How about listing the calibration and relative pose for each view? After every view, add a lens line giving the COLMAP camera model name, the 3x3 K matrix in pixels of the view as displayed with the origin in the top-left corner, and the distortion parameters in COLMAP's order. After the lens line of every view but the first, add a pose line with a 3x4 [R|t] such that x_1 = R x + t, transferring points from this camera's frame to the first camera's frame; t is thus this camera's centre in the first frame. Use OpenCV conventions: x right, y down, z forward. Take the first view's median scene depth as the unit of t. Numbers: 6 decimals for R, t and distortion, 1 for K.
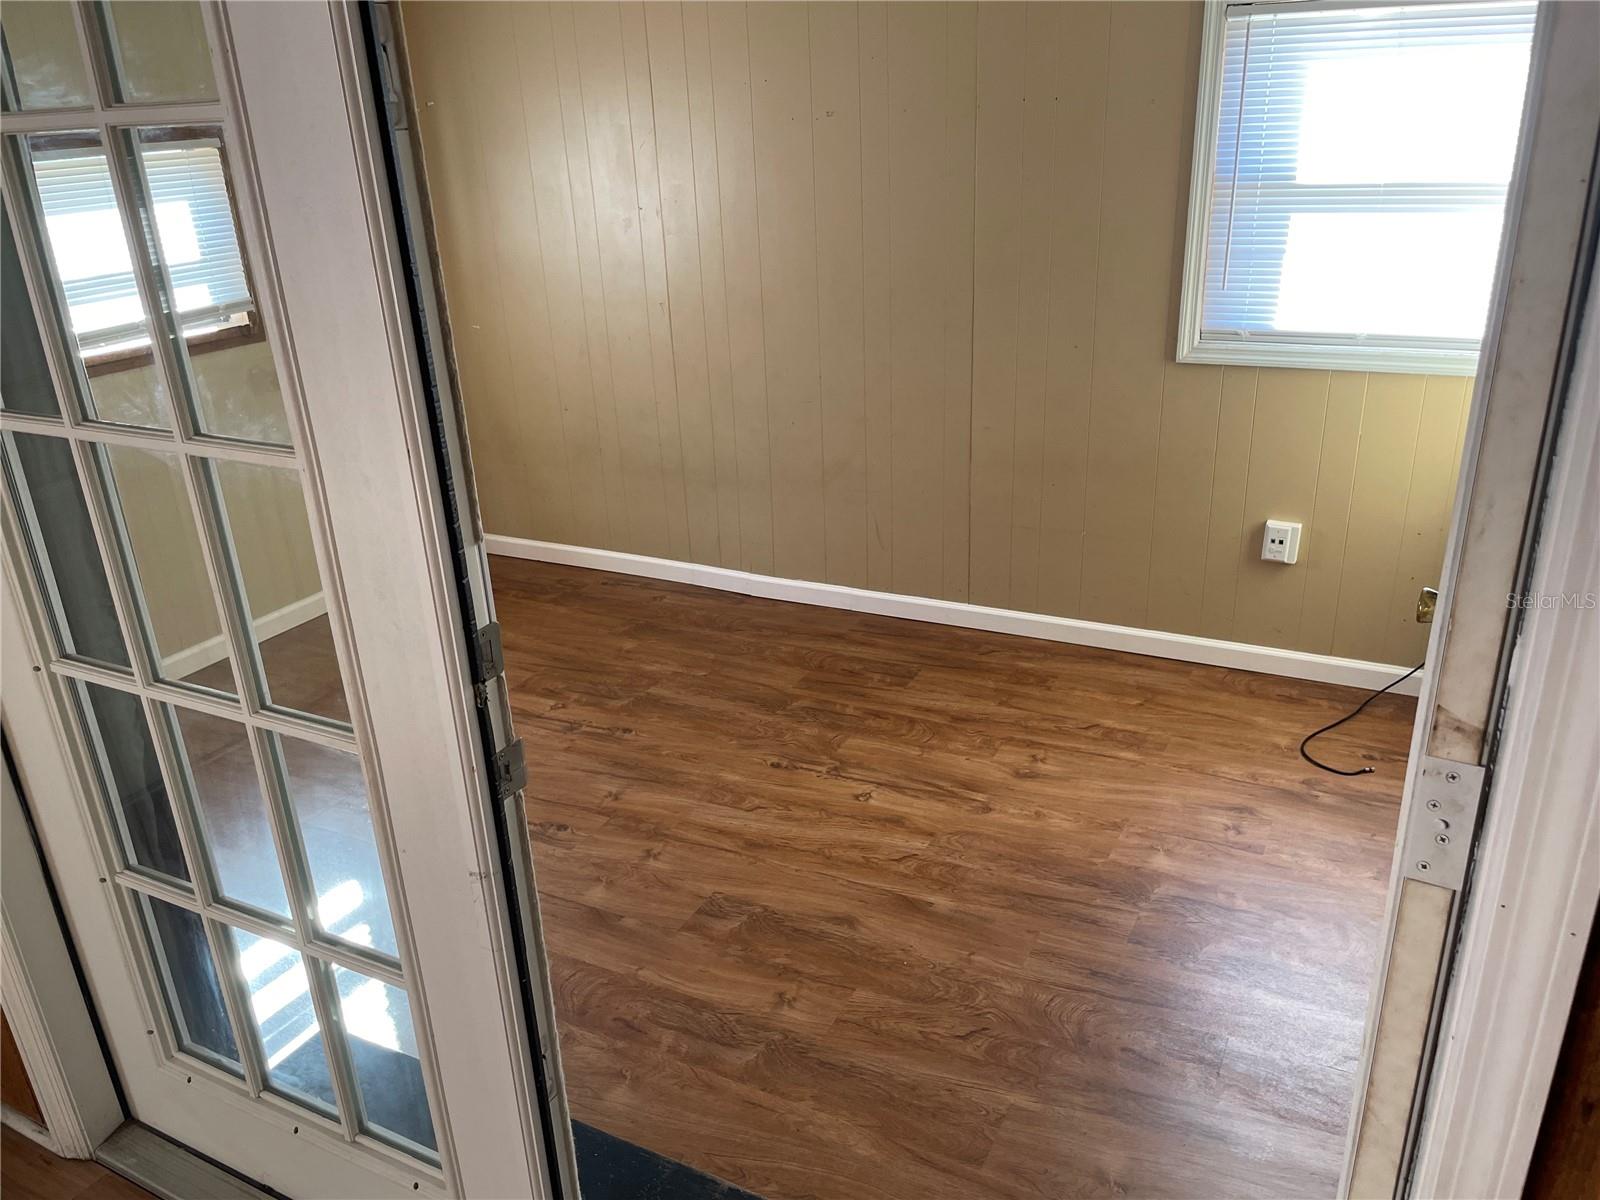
lens RADIAL K [[1236.0, 0, 826.1], [0, 1236.0, 591.1], [0, 0, 1]] dist [0.090872, -0.132455]
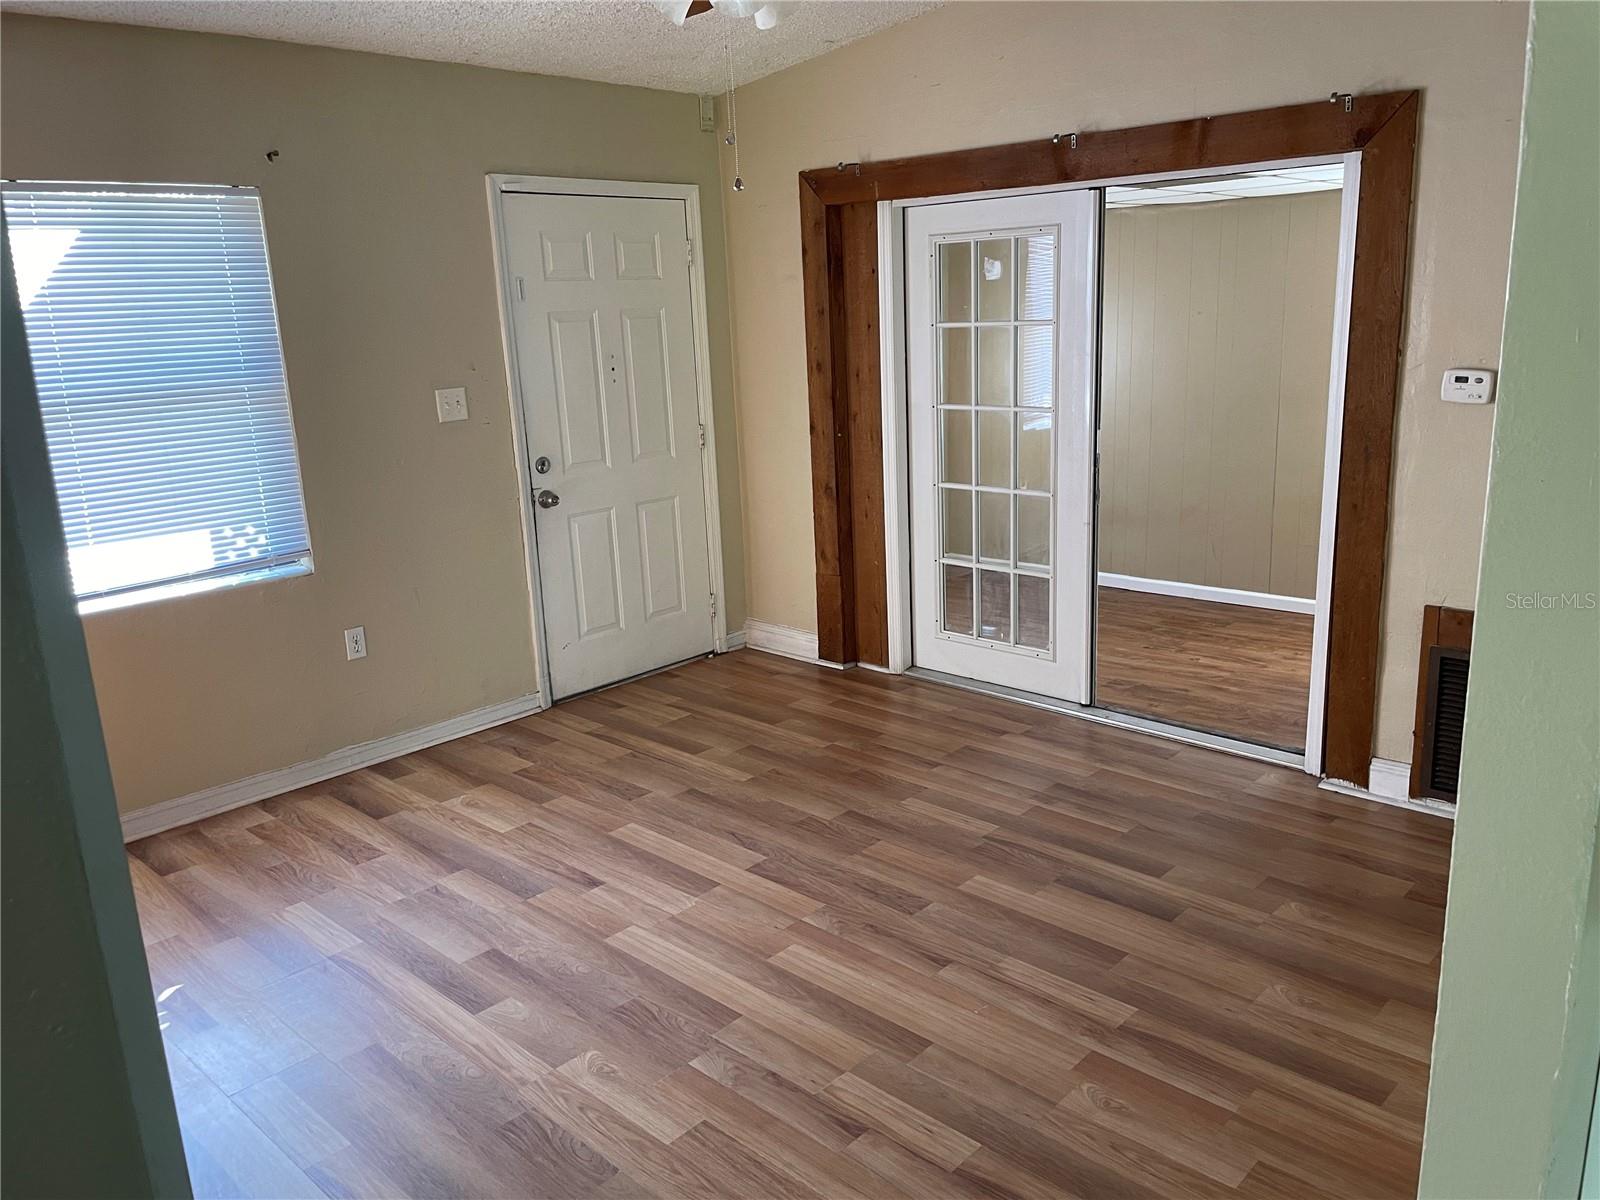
lens RADIAL K [[1236.0, 0, 826.1], [0, 1236.0, 591.1], [0, 0, 1]] dist [0.090872, -0.132455]
pose [[0.961942, 0.070340, -0.264045, -0.017251], [-0.104239, 0.987690, -0.116635, 0.337650], [0.252591, 0.139720, 0.957432, -0.950048]]
